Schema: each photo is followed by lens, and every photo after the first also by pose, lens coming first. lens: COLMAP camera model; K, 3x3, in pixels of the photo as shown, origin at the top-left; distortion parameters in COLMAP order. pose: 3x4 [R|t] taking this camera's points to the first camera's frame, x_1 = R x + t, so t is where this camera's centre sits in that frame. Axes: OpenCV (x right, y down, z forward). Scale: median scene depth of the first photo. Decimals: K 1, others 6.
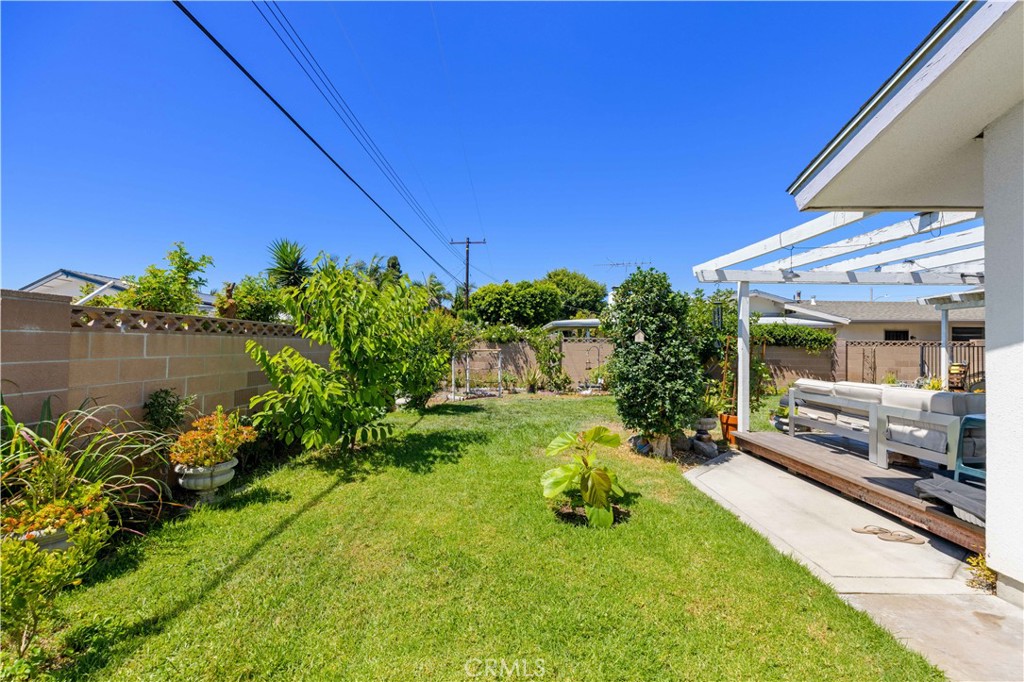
lens RADIAL K [[415.0, 0, 510.4], [0, 415.0, 343.3], [0, 0, 1]] dist [-0.000764, -0.000160]
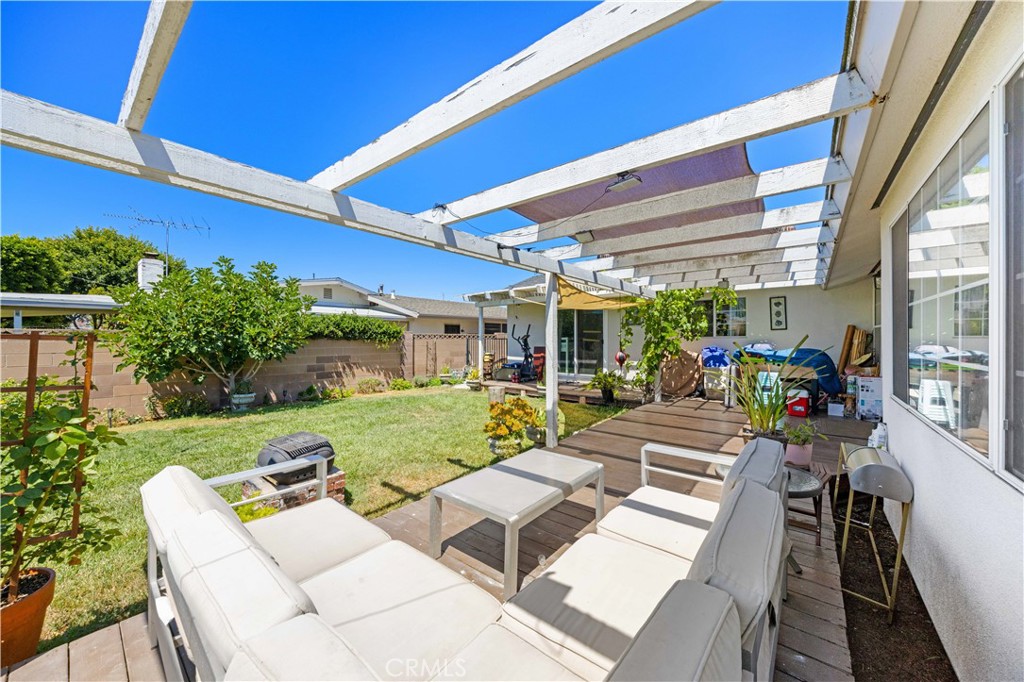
lens RADIAL K [[370.8, 0, 513.2], [0, 370.8, 340.4], [0, 0, 1]] dist [-0.008184, -0.000102]
pose [[0.624483, -0.012360, 0.780940, 0.258746], [-0.001993, 0.999846, 0.017418, -0.006558], [-0.781035, -0.012434, 0.624363, 0.247758]]
